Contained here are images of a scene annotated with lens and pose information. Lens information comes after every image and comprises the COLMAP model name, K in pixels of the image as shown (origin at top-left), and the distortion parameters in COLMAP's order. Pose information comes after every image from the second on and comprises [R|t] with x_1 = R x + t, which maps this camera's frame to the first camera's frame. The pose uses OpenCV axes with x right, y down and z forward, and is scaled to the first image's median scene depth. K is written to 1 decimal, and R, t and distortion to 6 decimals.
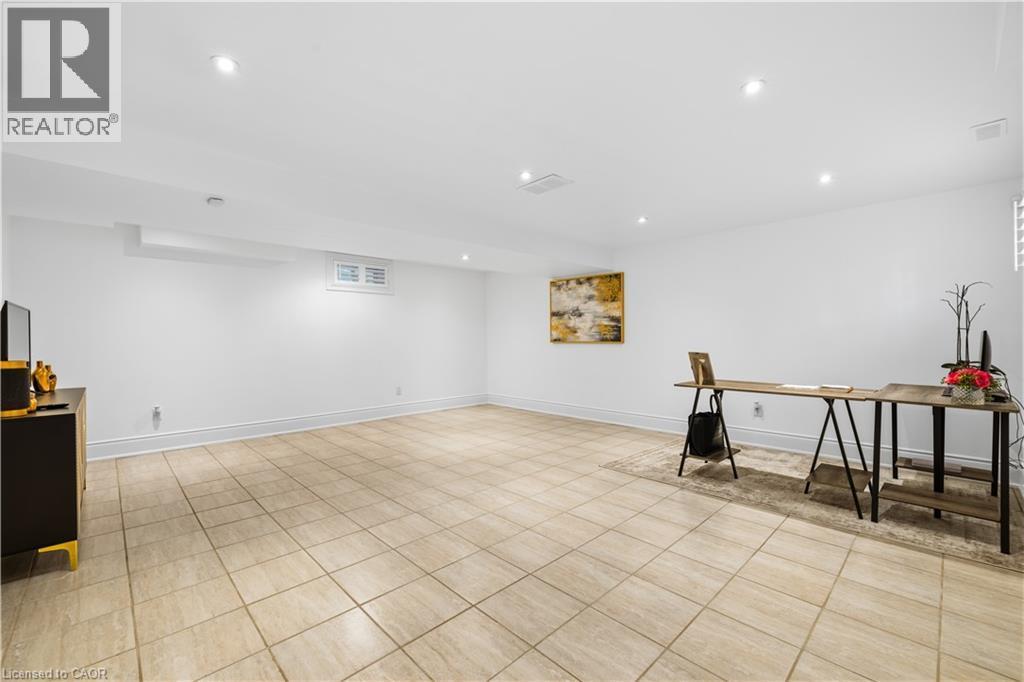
lens RADIAL K [[428.5, 0, 519.4], [0, 428.5, 340.5], [0, 0, 1]] dist [0.001912, 0.000134]
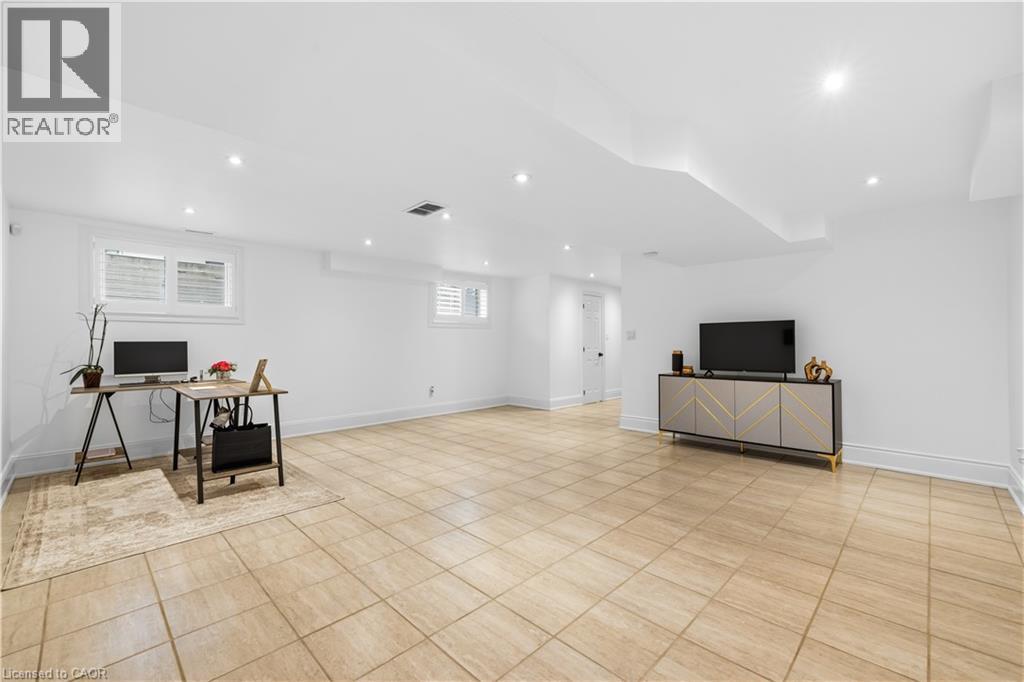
lens RADIAL K [[428.5, 0, 510.2], [0, 428.5, 340.1], [0, 0, 1]] dist [0.001912, 0.000134]
pose [[-0.999950, 0.008955, -0.004358, -0.087415], [0.008961, 0.999959, -0.001154, -0.005665], [0.004347, -0.001193, -0.999990, 1.197387]]
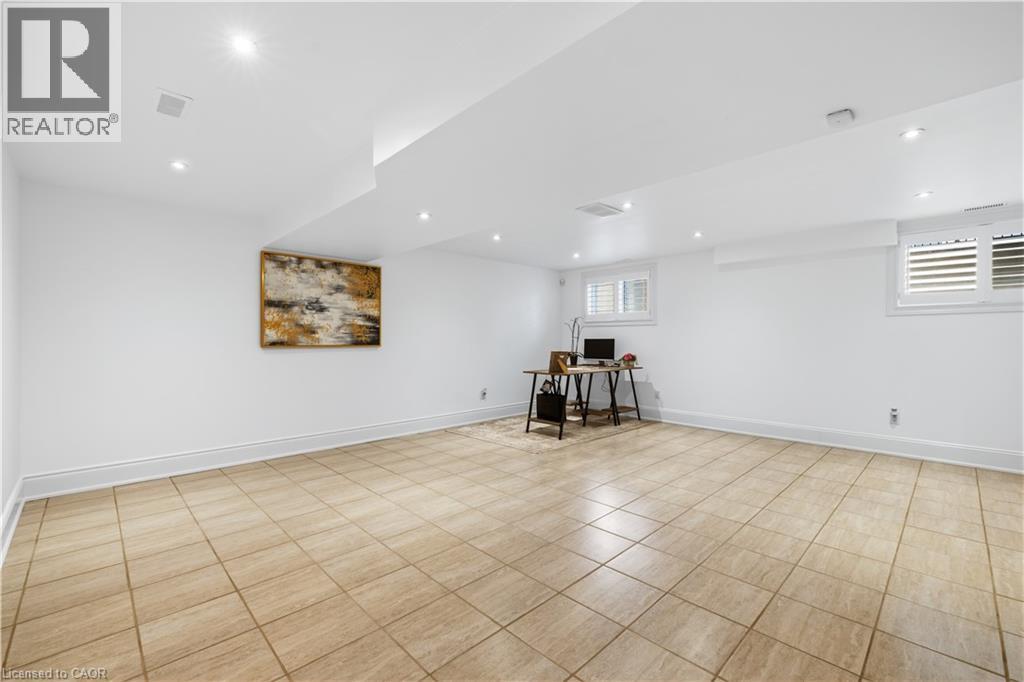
lens RADIAL K [[428.5, 0, 517.1], [0, 428.5, 340.6], [0, 0, 1]] dist [0.001912, 0.000134]
pose [[0.000703, 0.004415, 0.999990, -0.622856], [0.004863, 0.999978, -0.004418, -0.001002], [-0.999988, 0.004866, 0.000682, 0.689185]]
